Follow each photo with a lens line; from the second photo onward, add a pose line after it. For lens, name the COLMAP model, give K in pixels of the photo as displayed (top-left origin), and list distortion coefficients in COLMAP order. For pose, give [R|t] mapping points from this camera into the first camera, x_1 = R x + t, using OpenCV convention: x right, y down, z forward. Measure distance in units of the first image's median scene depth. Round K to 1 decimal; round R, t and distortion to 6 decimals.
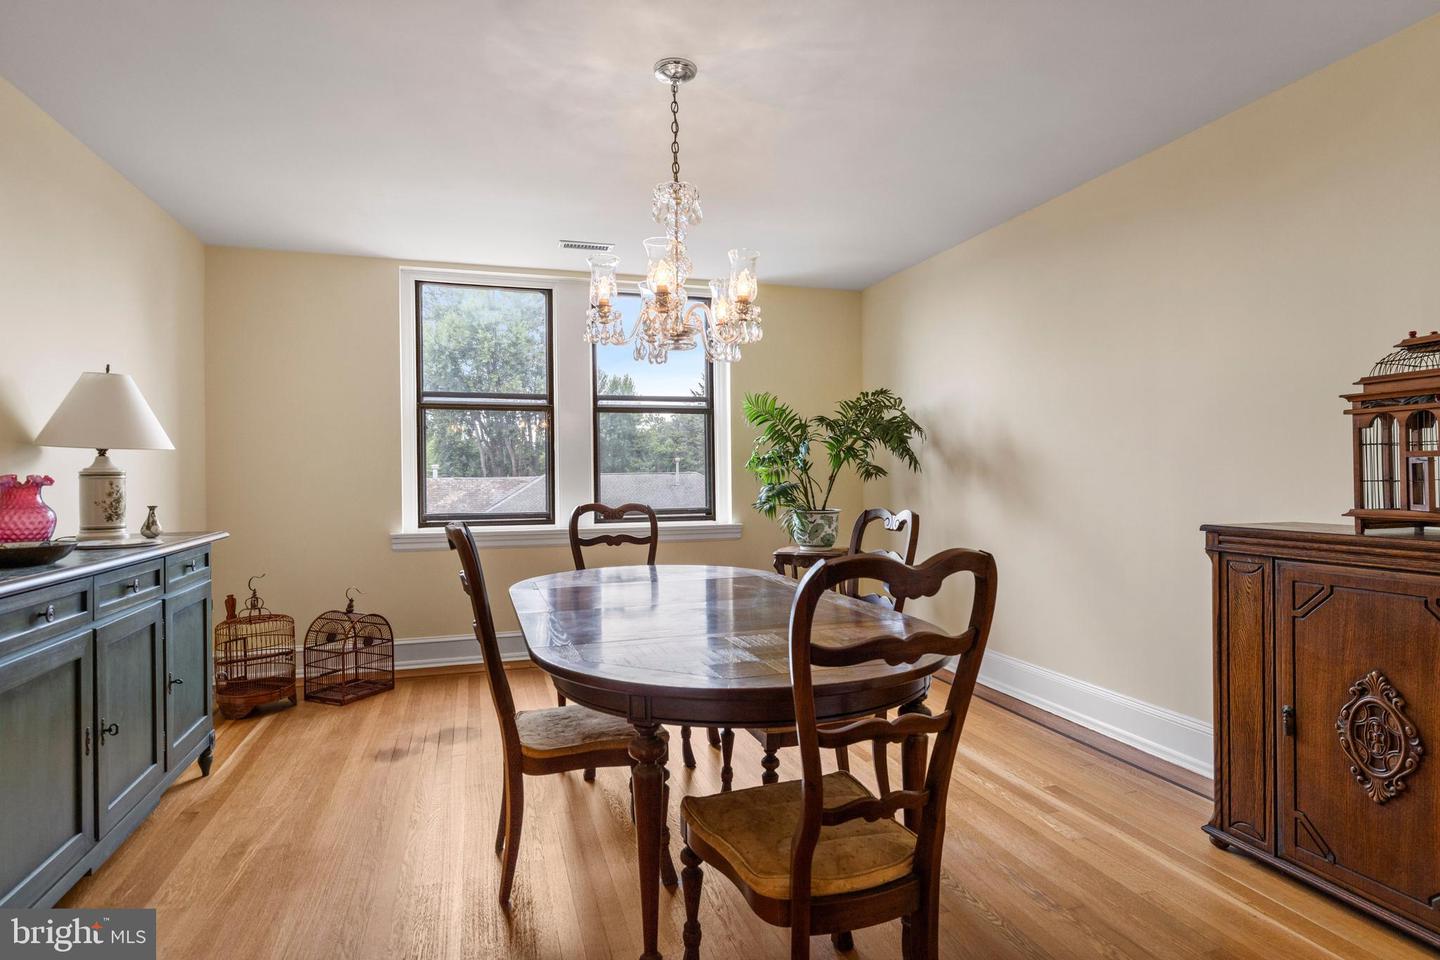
lens RADIAL K [[754.4, 0, 720.4], [0, 754.4, 475.3], [0, 0, 1]] dist [0.003361, 0.000150]
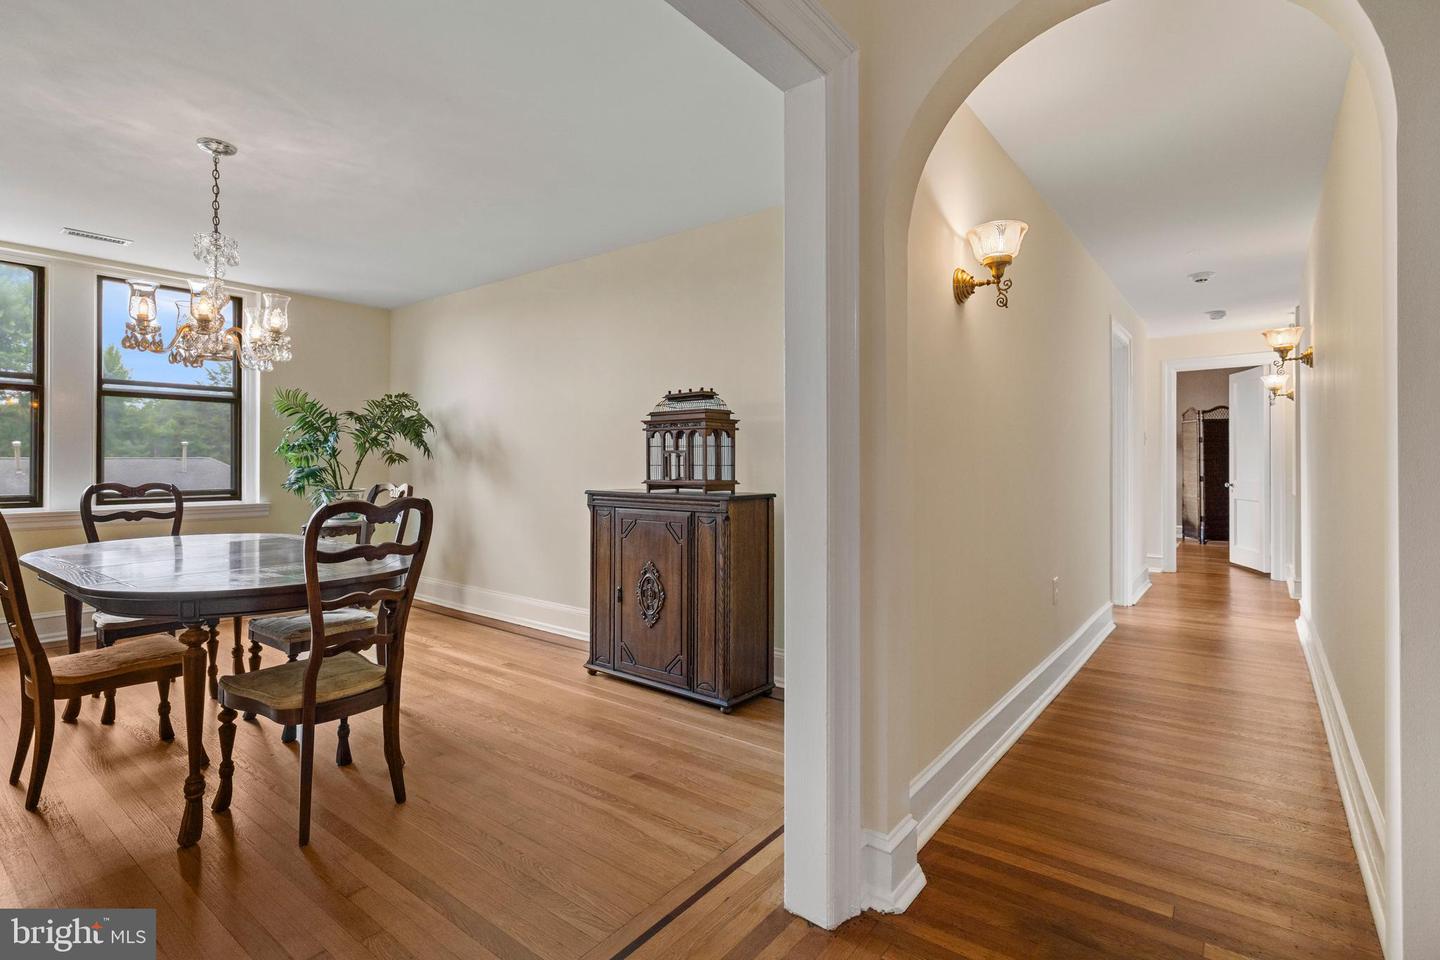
lens RADIAL K [[704.9, 0, 724.4], [0, 704.9, 456.5], [0, 0, 1]] dist [-0.001303, 0.001009]
pose [[0.823920, 0.016352, 0.566470, -0.018533], [-0.009755, 0.999845, -0.014674, 0.007941], [-0.566622, 0.006564, 0.823952, -0.494472]]
